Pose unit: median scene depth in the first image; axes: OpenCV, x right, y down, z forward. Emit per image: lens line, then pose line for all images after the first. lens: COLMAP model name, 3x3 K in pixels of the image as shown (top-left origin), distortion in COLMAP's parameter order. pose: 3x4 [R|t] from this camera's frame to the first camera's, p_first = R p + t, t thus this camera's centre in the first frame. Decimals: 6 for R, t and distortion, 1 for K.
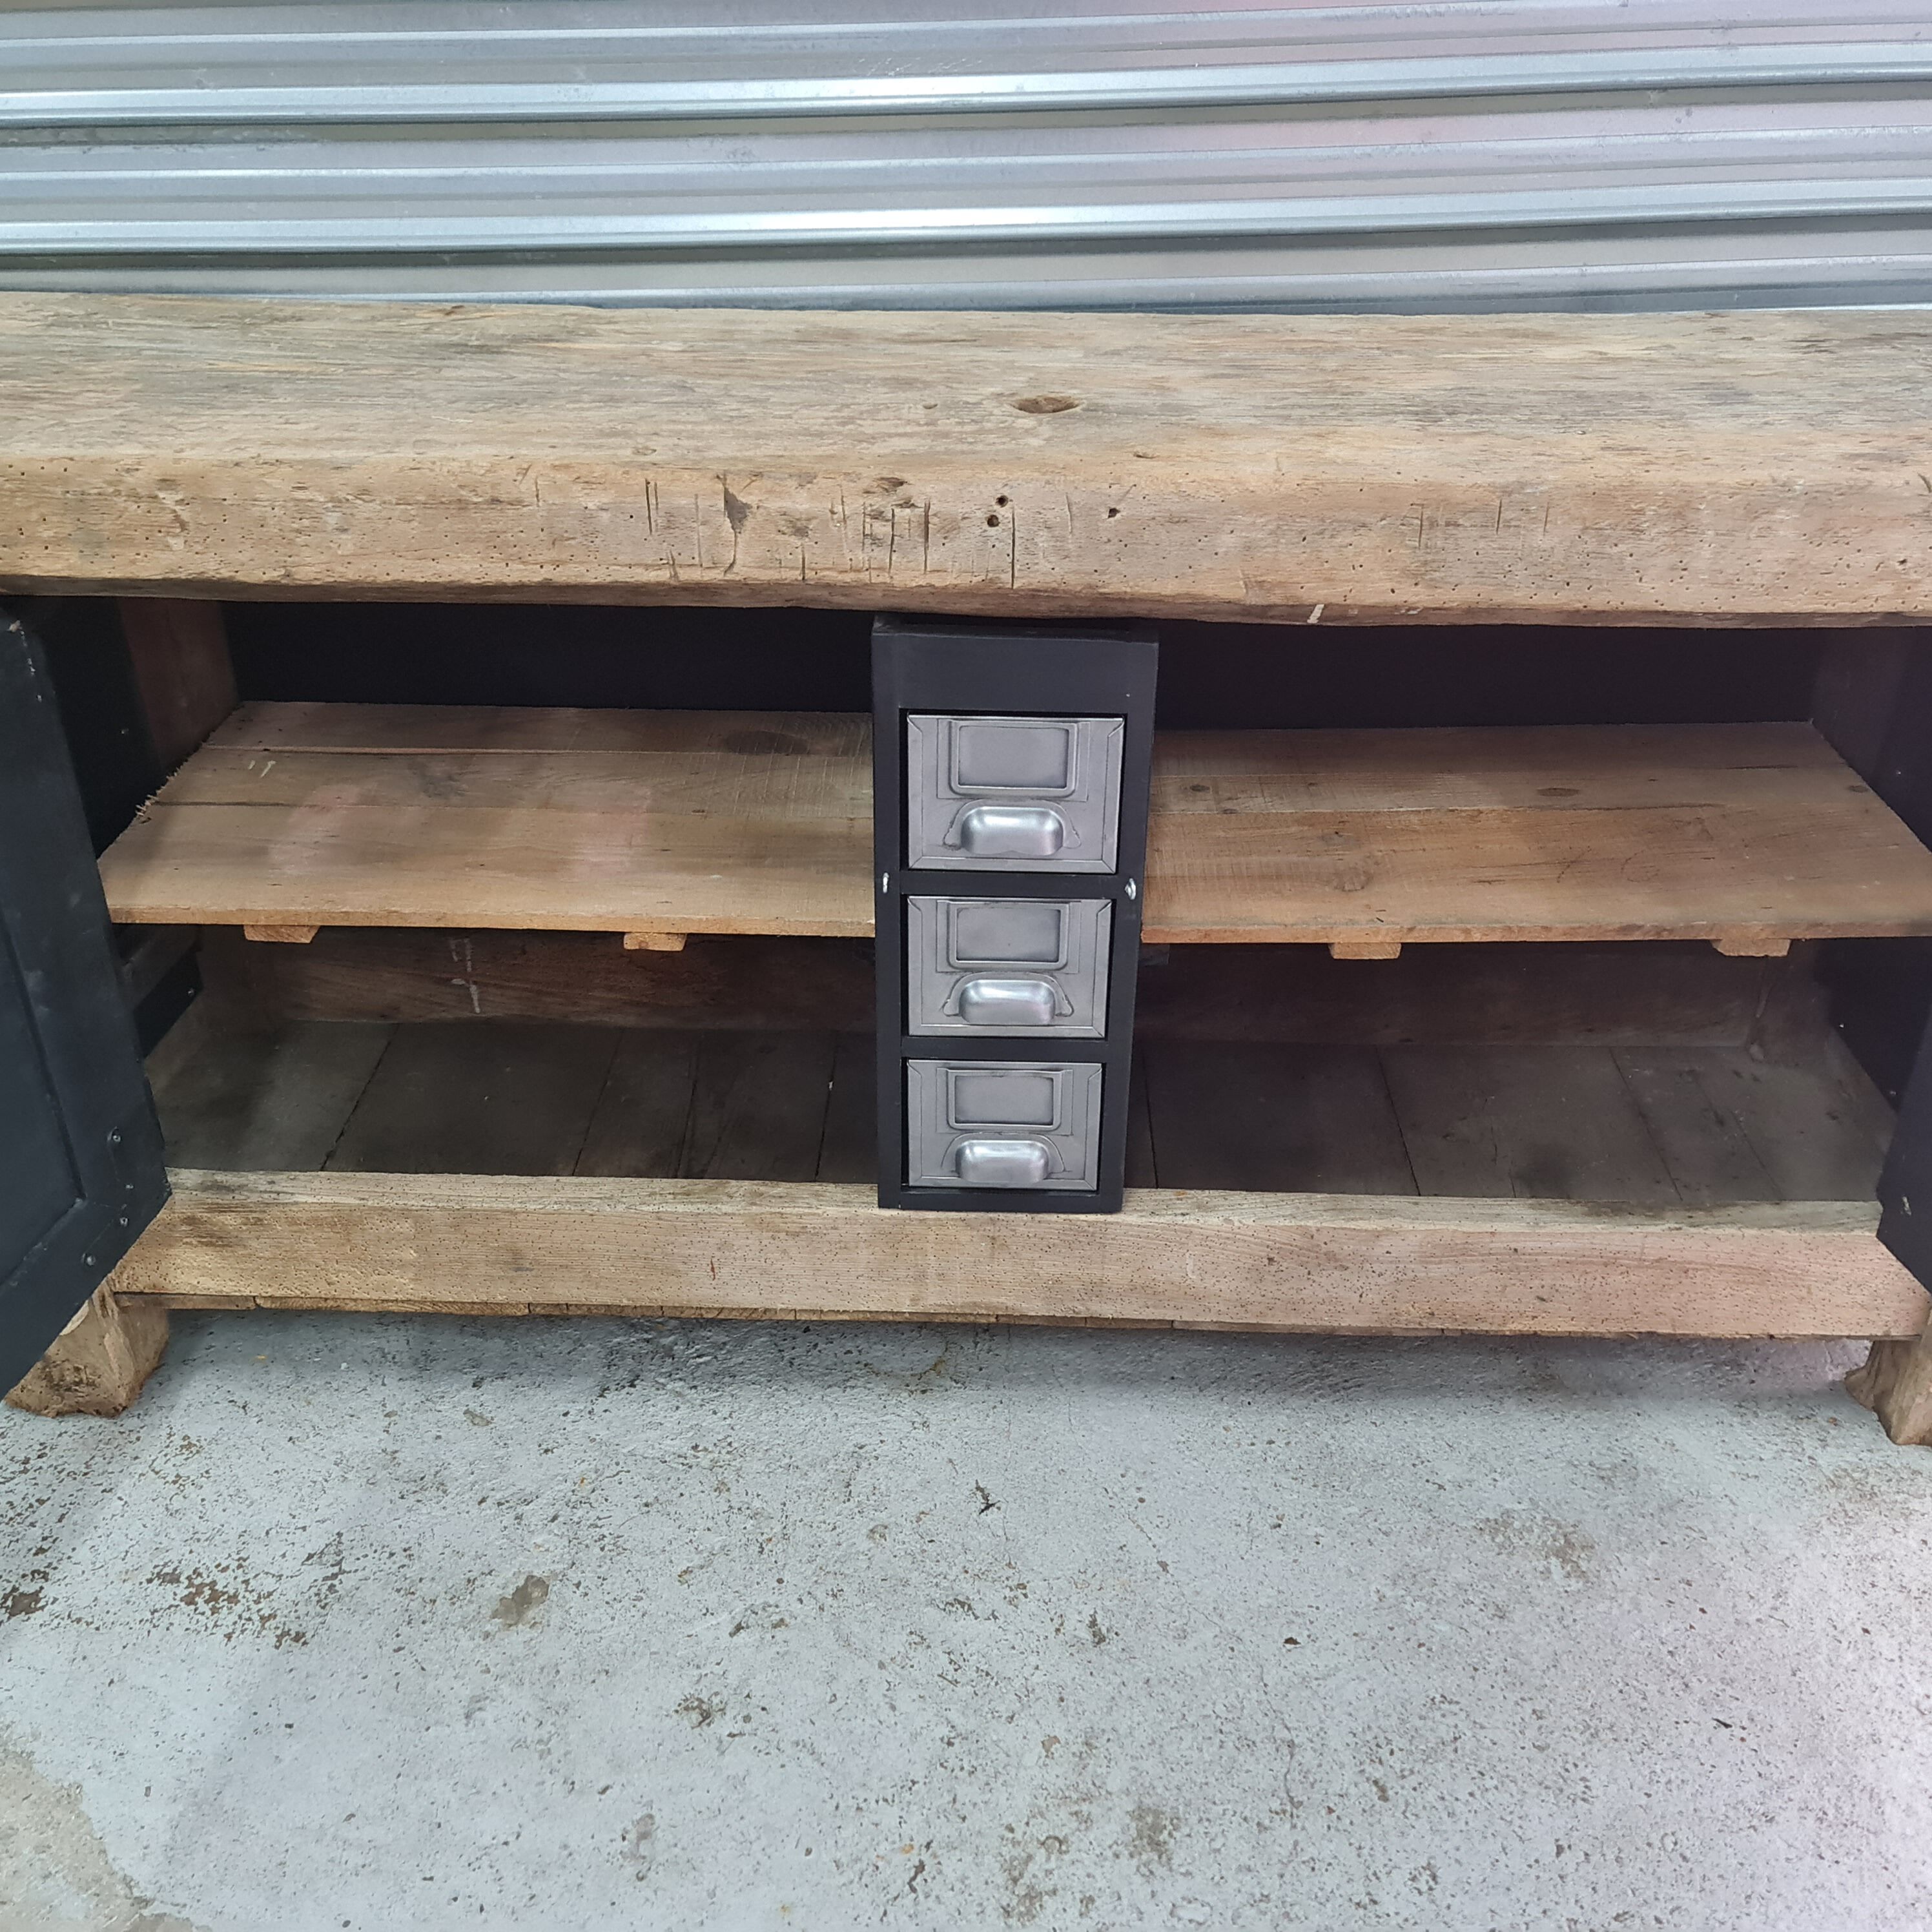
lens RADIAL K [[1869.9, 0, 942.8], [0, 1869.9, 951.3], [0, 0, 1]] dist [0.063605, -0.028639]
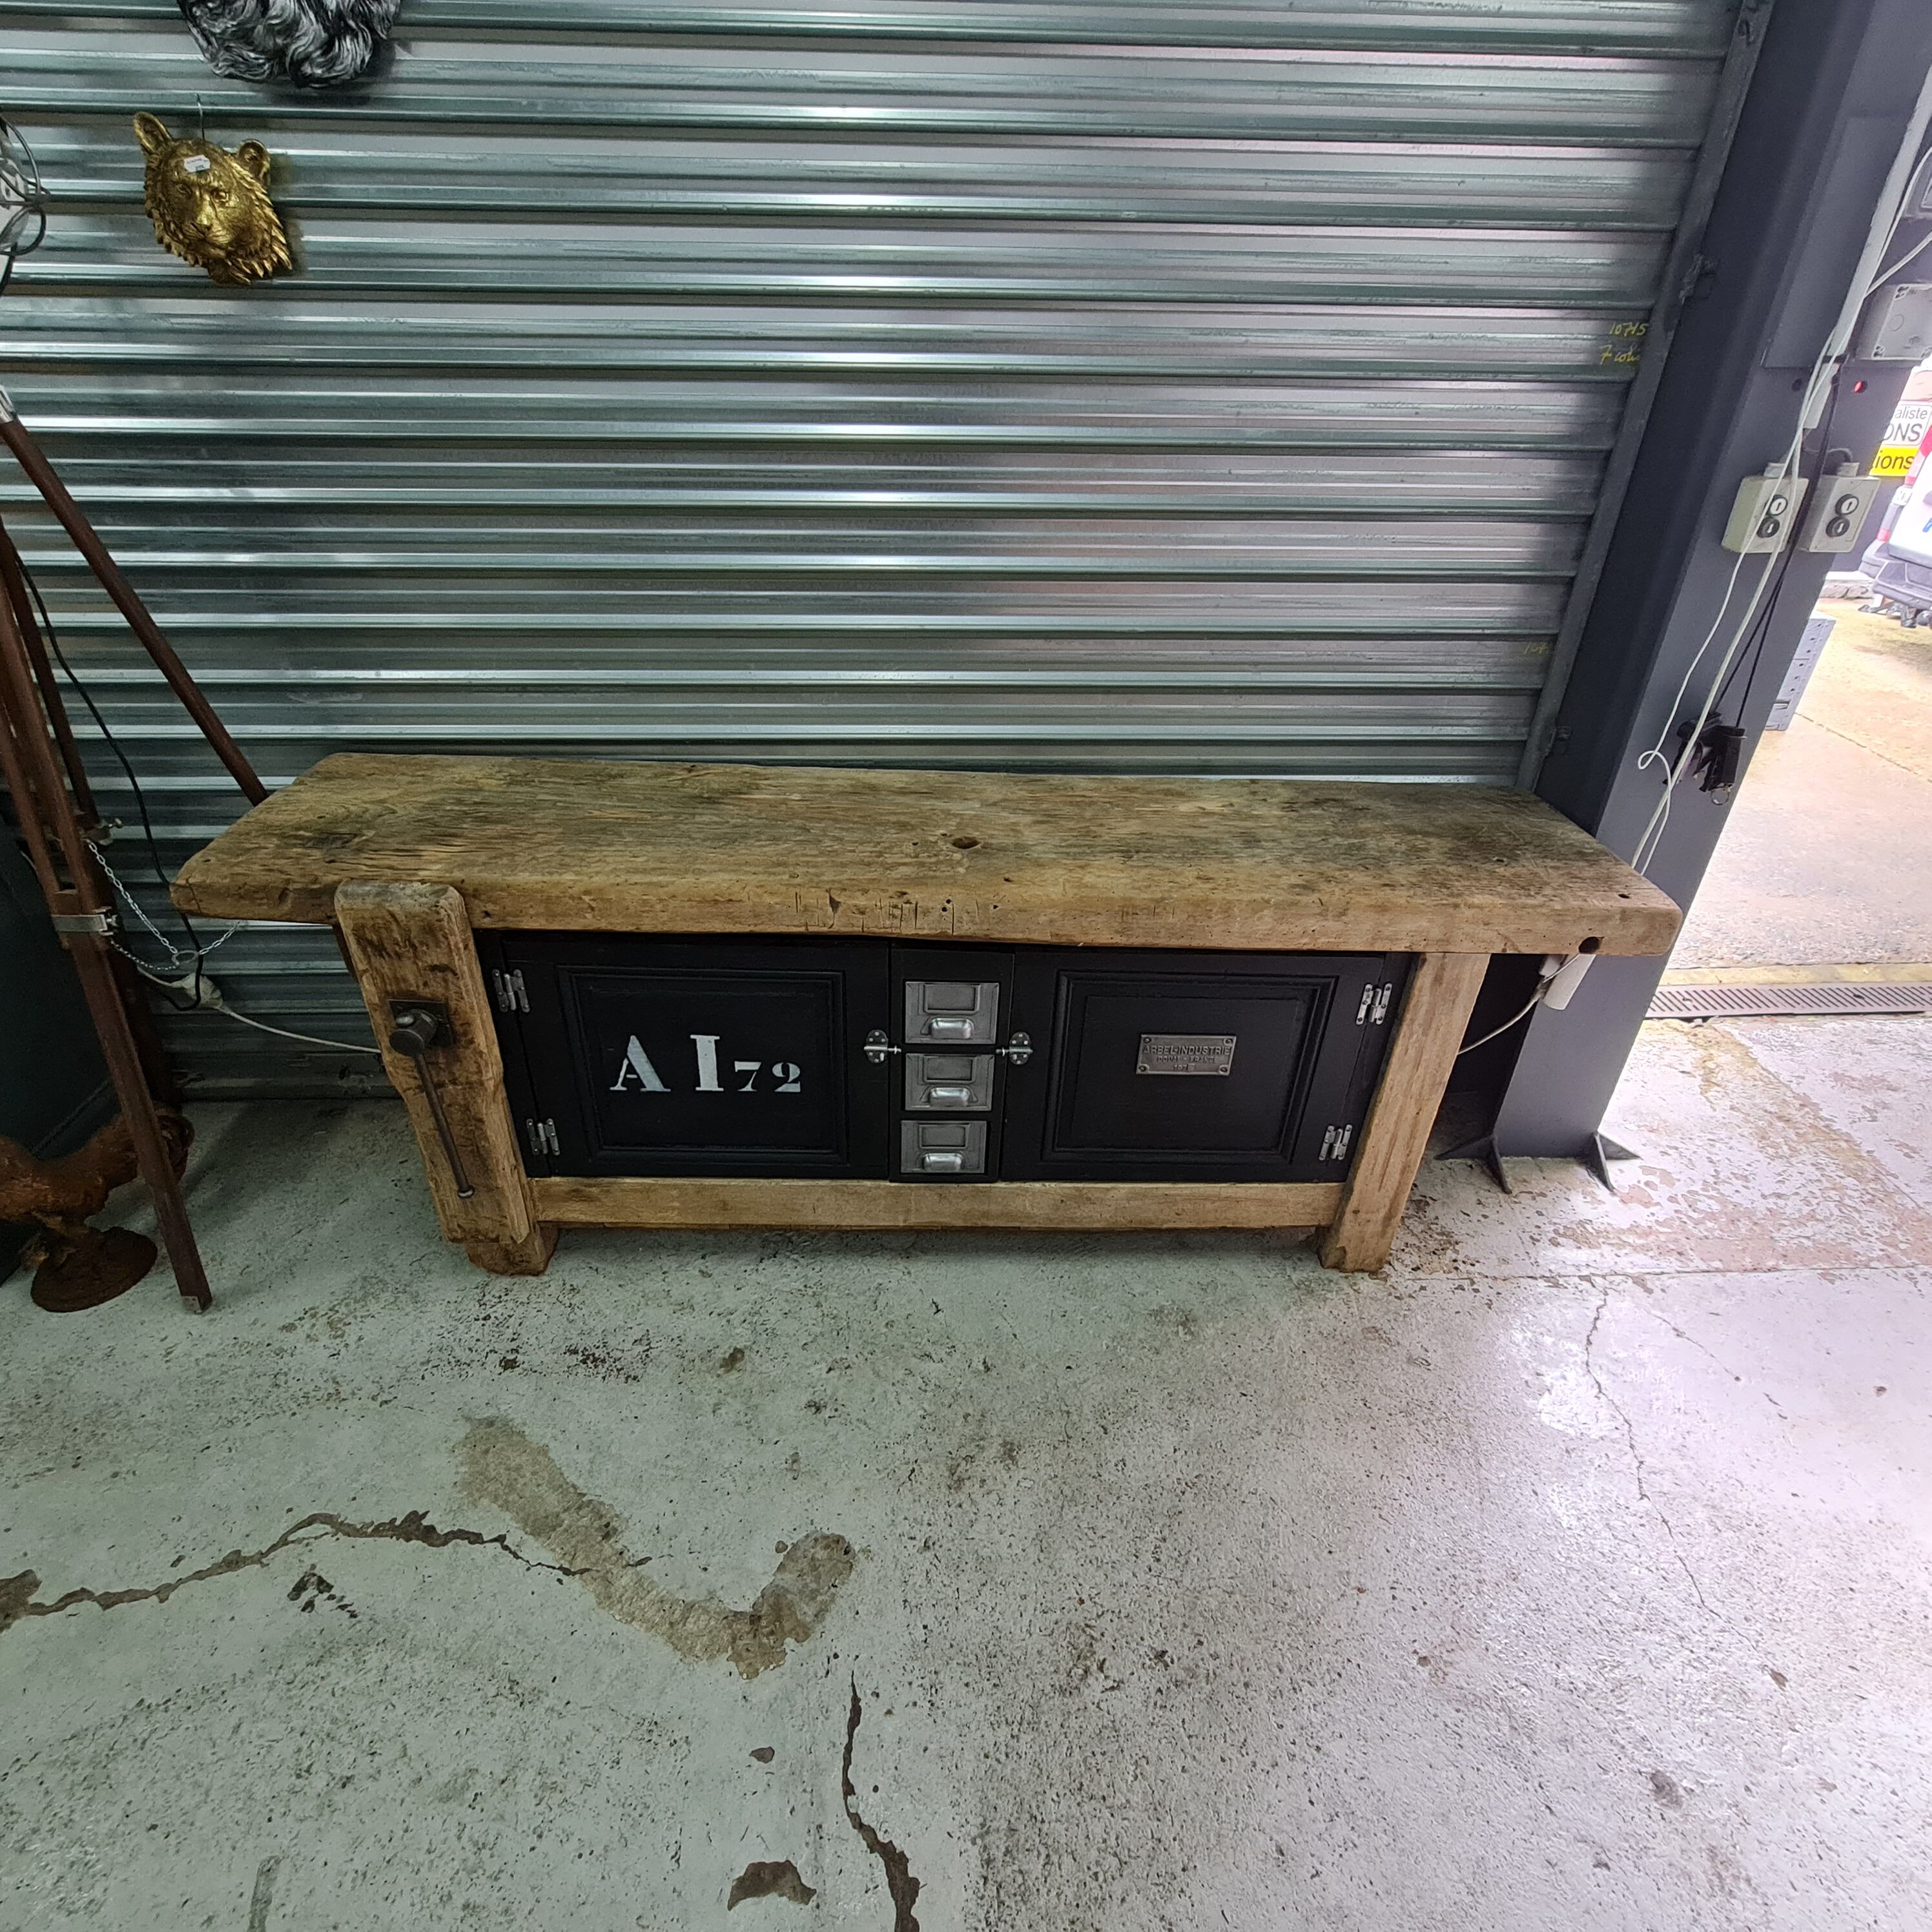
lens RADIAL K [[1045.4, 0, 976.9], [0, 1045.4, 963.0], [0, 0, 1]] dist [-0.004760, 0.002393]
pose [[0.996631, -0.001100, 0.082014, -0.033954], [-0.000853, 0.999717, 0.023775, -0.162936], [-0.082017, -0.023765, 0.996348, -0.262967]]
